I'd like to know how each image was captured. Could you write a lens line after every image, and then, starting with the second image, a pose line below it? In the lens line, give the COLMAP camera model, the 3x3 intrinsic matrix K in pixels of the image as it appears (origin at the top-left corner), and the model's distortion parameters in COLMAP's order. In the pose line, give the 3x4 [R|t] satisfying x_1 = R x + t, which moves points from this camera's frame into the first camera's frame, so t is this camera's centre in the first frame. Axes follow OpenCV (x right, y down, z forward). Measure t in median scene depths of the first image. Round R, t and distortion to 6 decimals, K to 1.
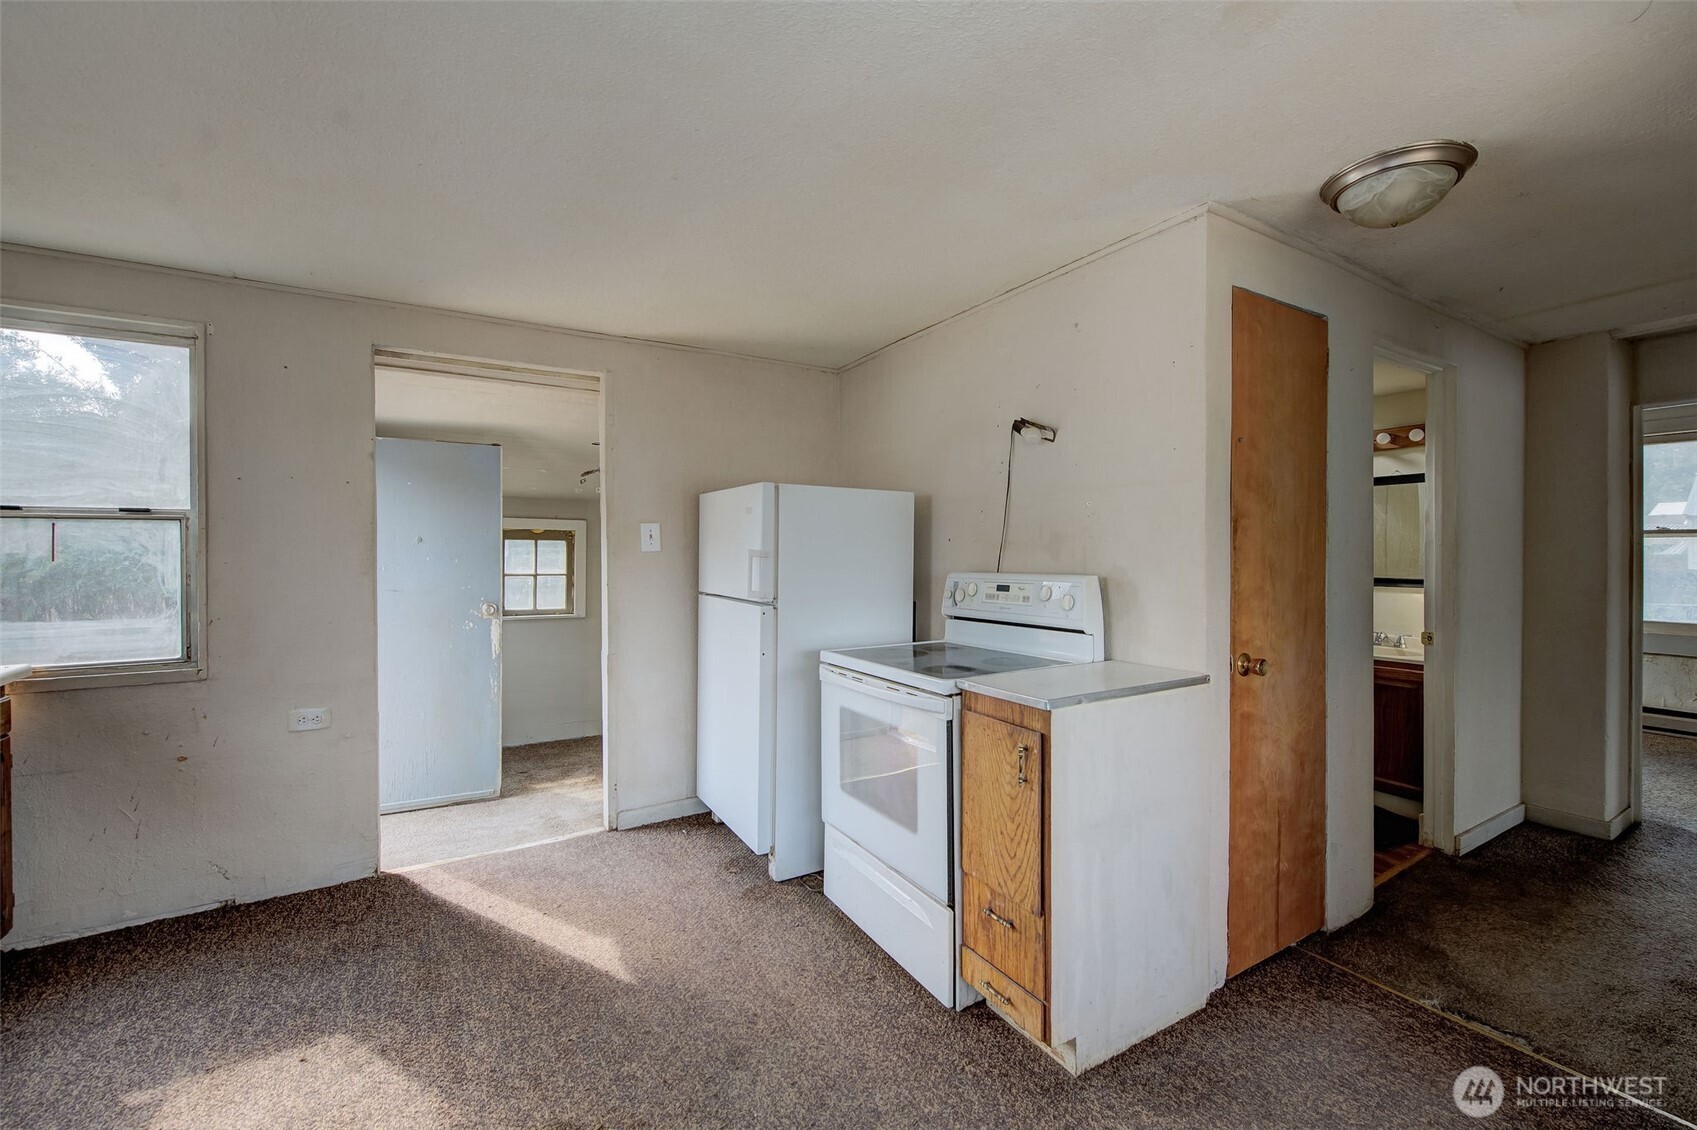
lens RADIAL K [[708.2, 0, 884.8], [0, 708.2, 556.7], [0, 0, 1]] dist [0.000626, 0.000158]
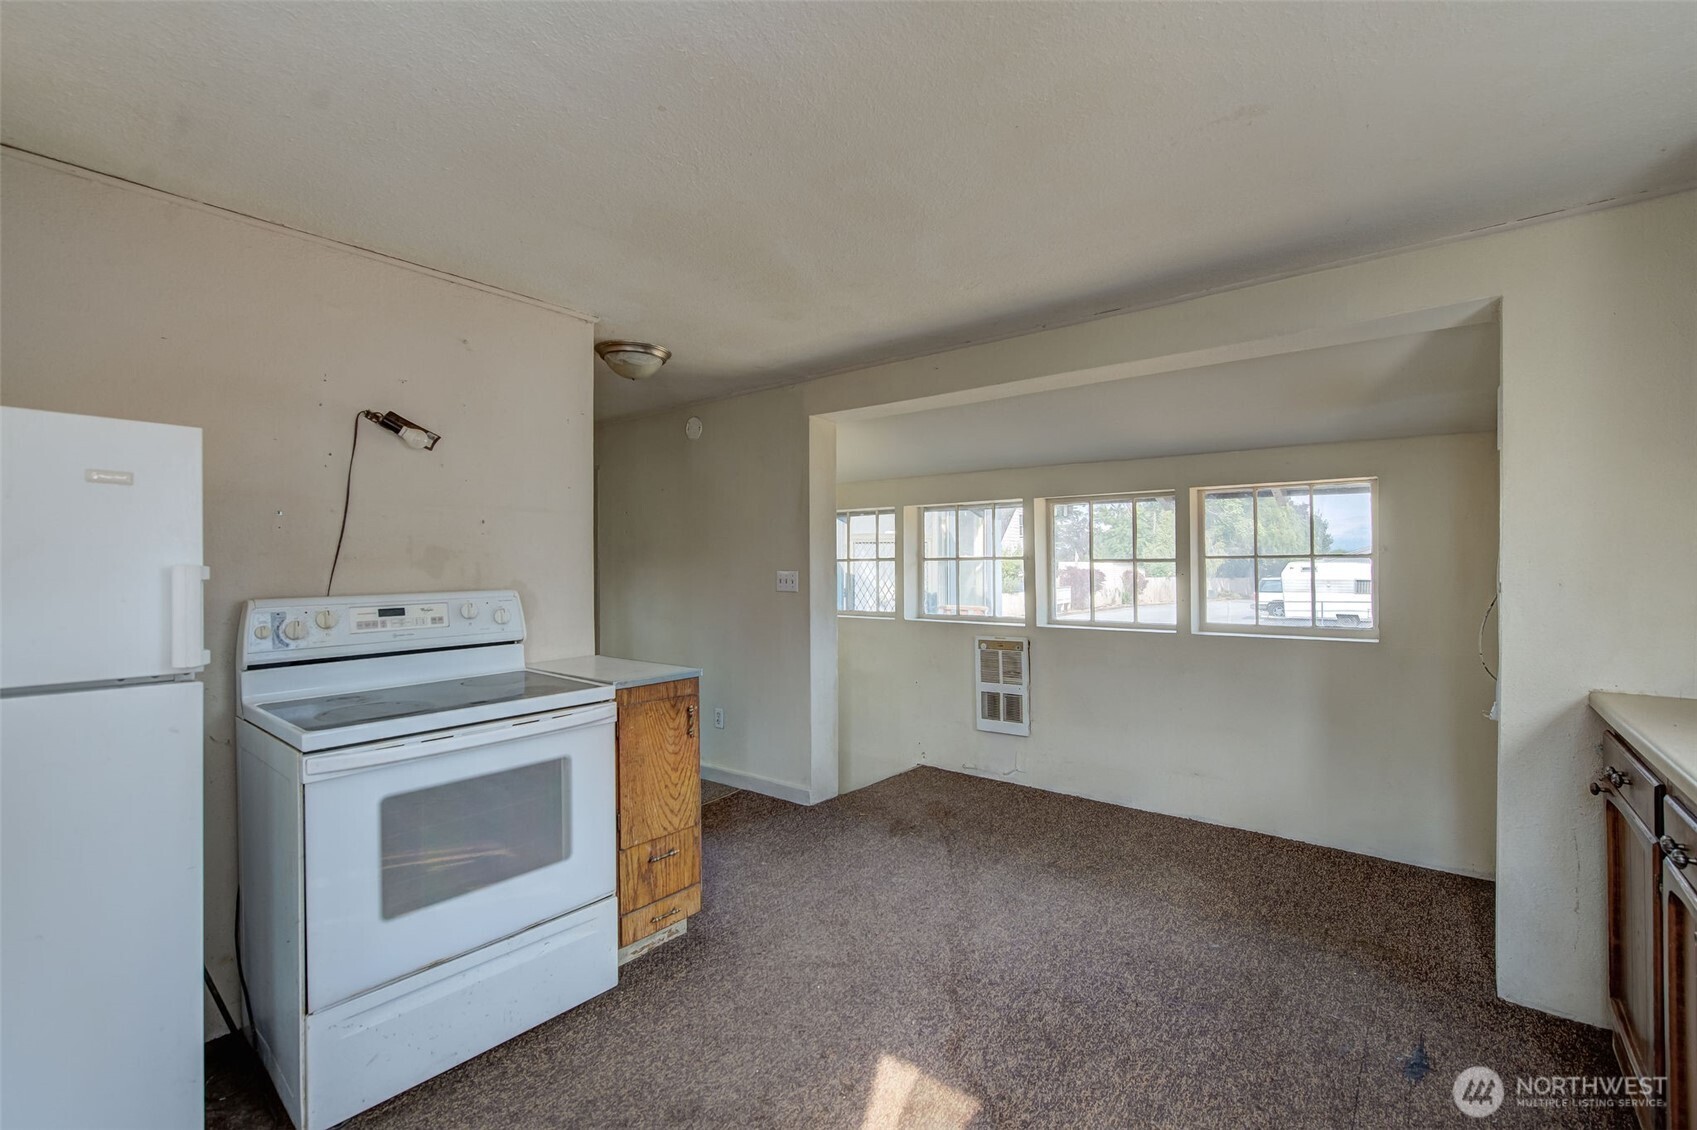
lens RADIAL K [[728.8, 0, 848.5], [0, 728.8, 565.0], [0, 0, 1]] dist [-0.000281, -0.000454]
pose [[-0.320037, -0.000978, 0.947405, -1.132571], [0.014481, 0.999878, 0.005924, -0.011800], [-0.947294, 0.015615, -0.319984, 1.054876]]
